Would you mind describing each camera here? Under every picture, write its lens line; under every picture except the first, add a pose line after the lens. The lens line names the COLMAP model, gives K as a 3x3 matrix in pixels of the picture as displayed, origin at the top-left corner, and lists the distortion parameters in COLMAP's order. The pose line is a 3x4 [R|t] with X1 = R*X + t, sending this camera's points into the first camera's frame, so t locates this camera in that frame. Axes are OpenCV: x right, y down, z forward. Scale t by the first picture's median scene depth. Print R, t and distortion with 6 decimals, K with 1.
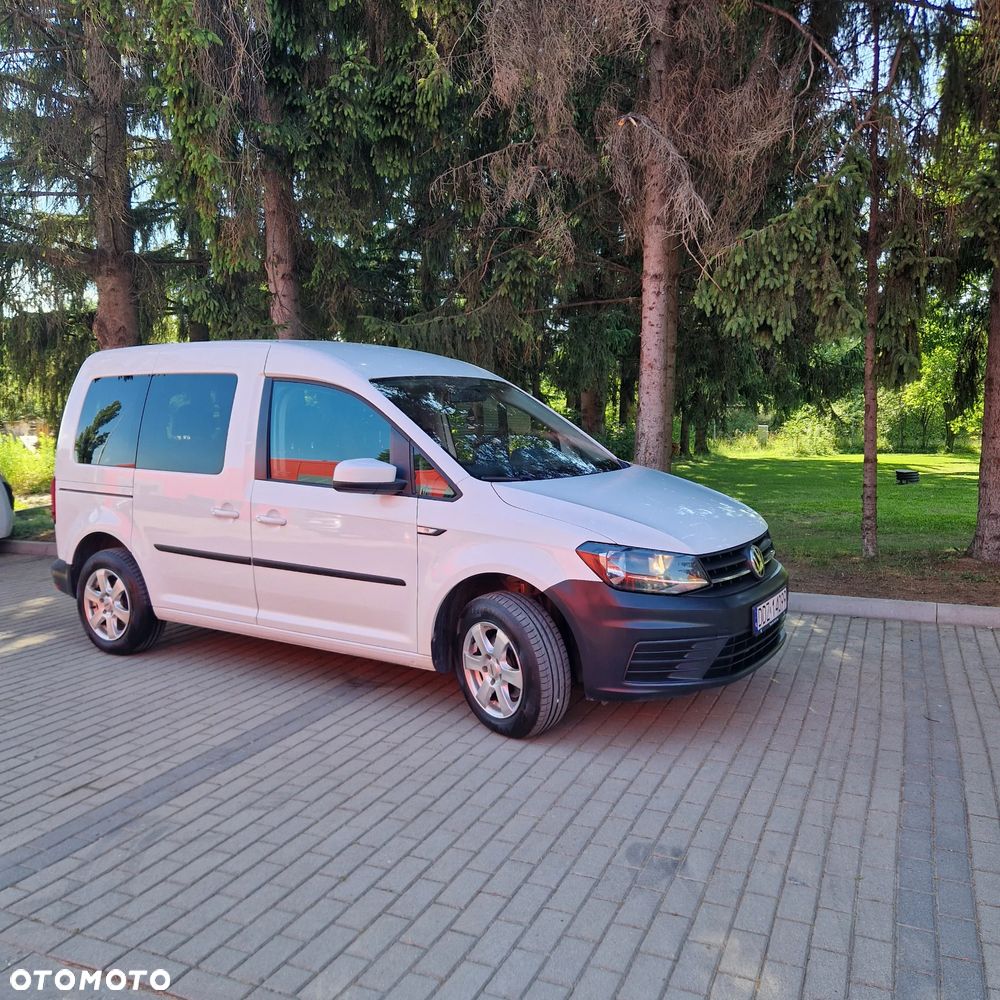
lens RADIAL K [[889.6, 0, 503.3], [0, 889.6, 536.6], [0, 0, 1]] dist [0.087385, -0.110574]
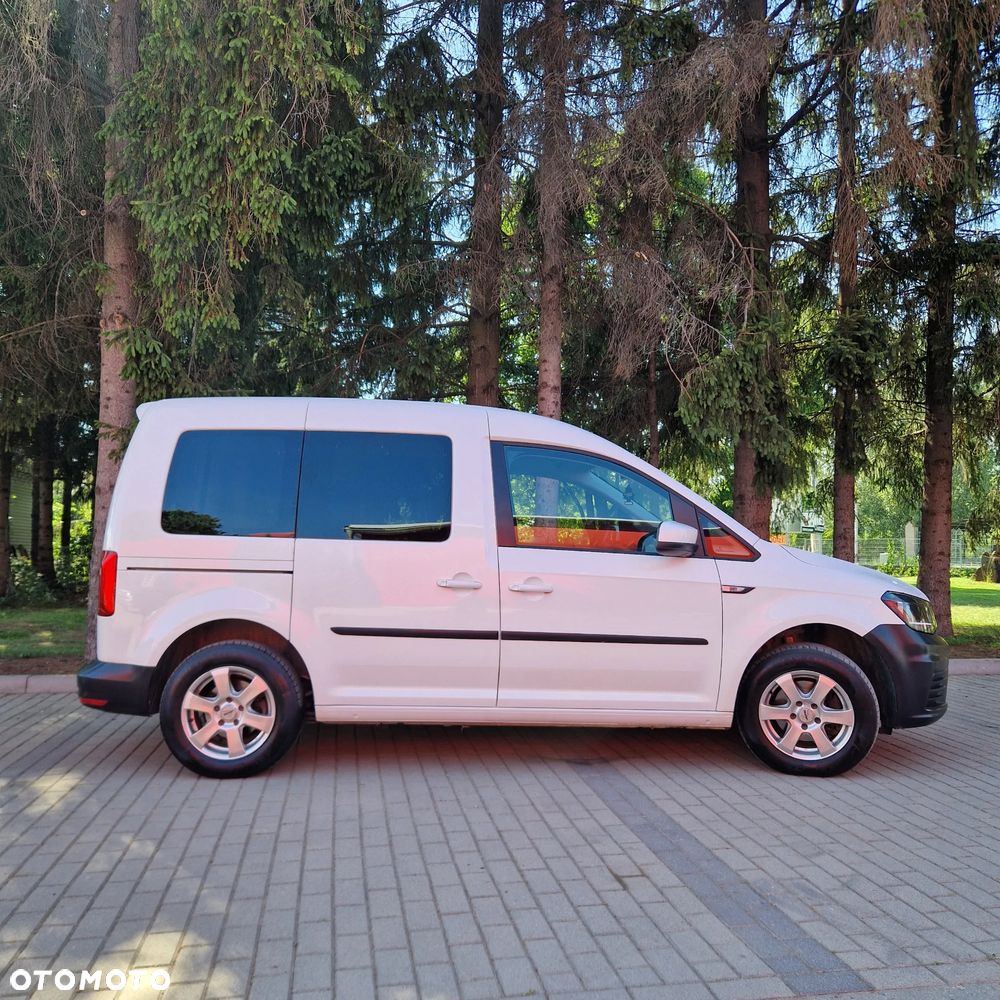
lens RADIAL K [[909.5, 0, 504.8], [0, 909.5, 522.5], [0, 0, 1]] dist [0.081250, -0.098599]
pose [[0.819497, 0.030616, 0.572264, -0.910795], [0.059584, 0.988608, -0.138218, 0.047679], [-0.569977, 0.147367, 0.808337, 0.255286]]
